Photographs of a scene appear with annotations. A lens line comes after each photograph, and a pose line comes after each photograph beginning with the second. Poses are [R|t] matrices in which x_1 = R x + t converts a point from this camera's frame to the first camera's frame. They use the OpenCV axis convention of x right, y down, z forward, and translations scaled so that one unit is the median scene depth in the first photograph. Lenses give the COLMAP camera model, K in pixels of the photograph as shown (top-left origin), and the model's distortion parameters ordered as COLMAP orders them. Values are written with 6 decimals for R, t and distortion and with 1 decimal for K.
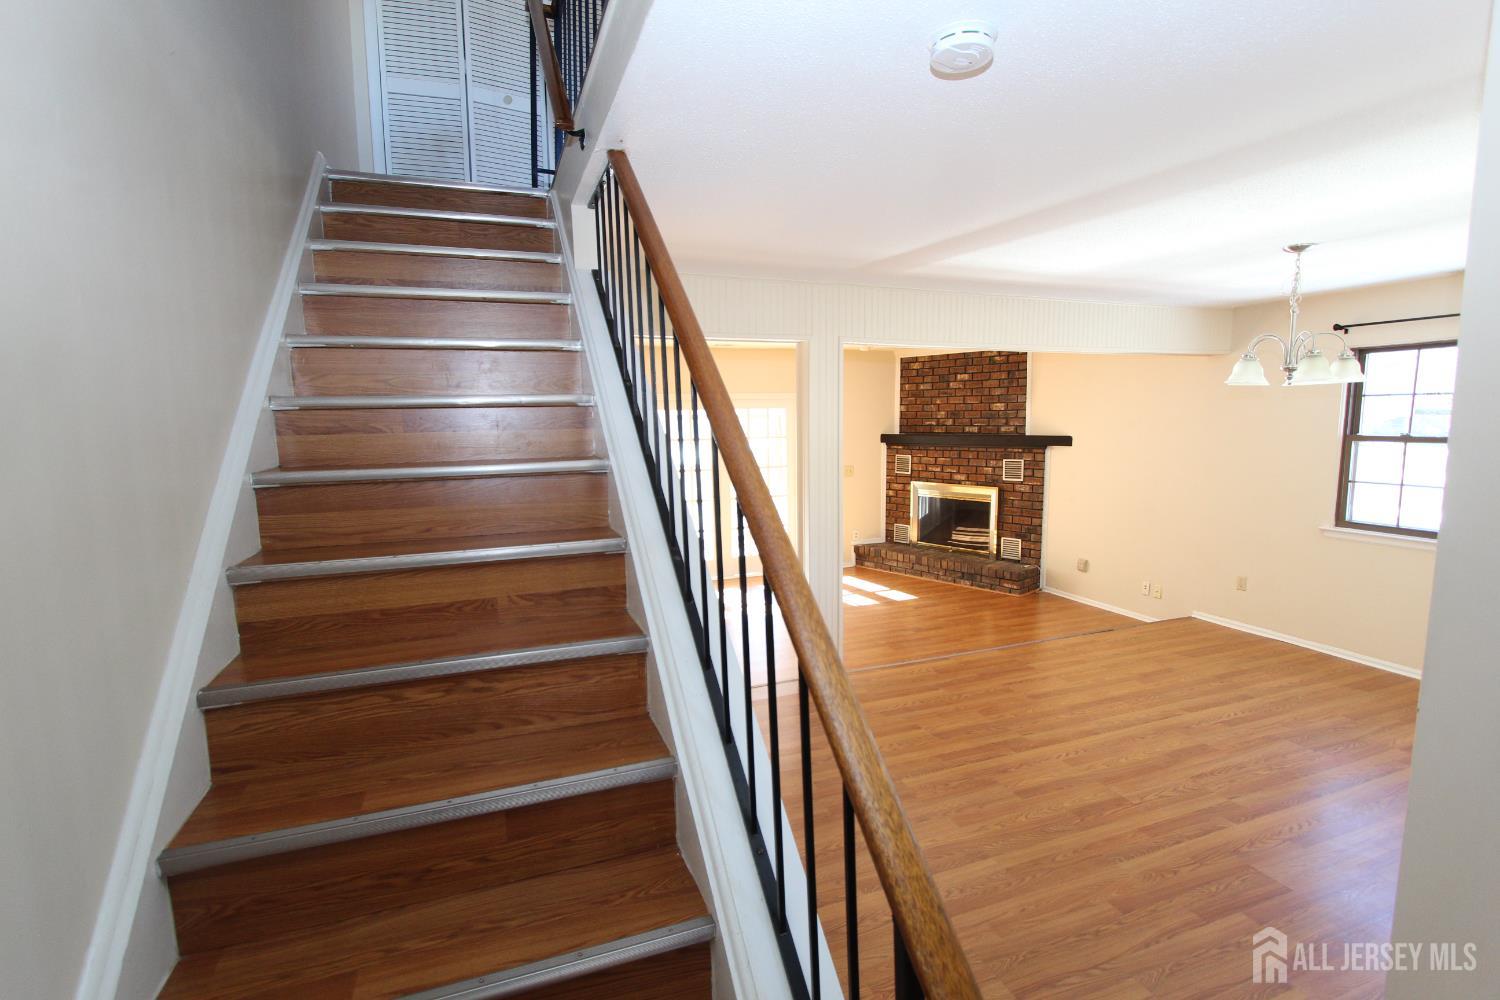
lens RADIAL K [[690.8, 0, 746.9], [0, 690.8, 506.4], [0, 0, 1]] dist [-0.018303, 0.002513]
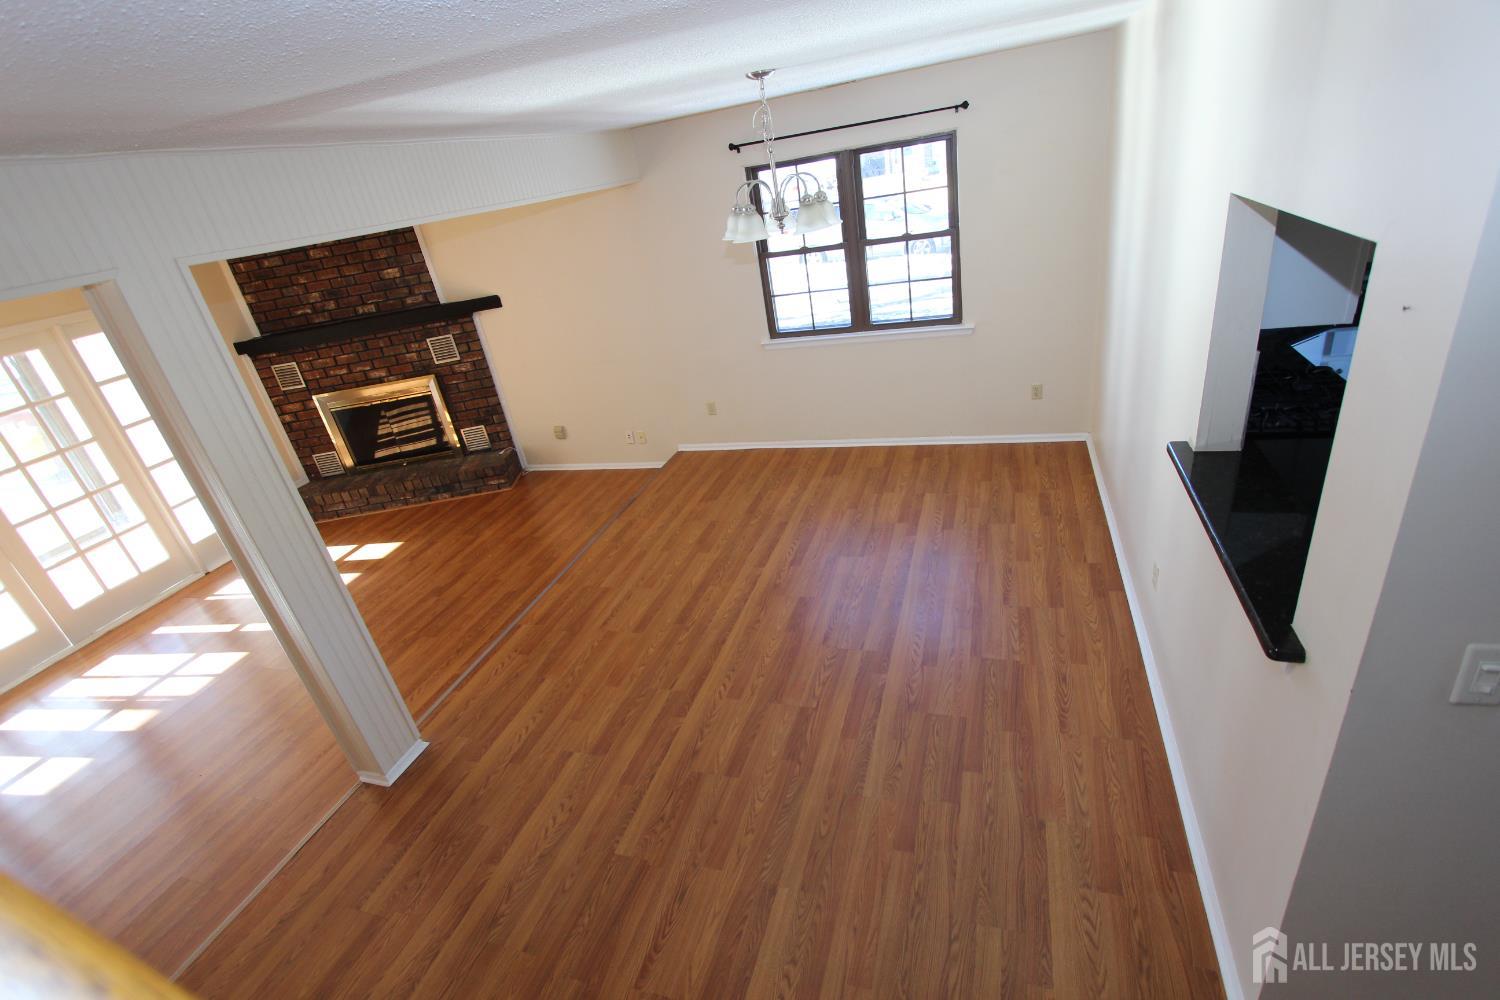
lens RADIAL K [[690.8, 0, 748.6], [0, 690.8, 505.5], [0, 0, 1]] dist [-0.018303, 0.002513]
pose [[0.616172, -0.426470, 0.662159, -0.020396], [0.245338, 0.902818, 0.353169, -0.133381], [-0.748426, -0.055160, 0.660921, 0.271984]]
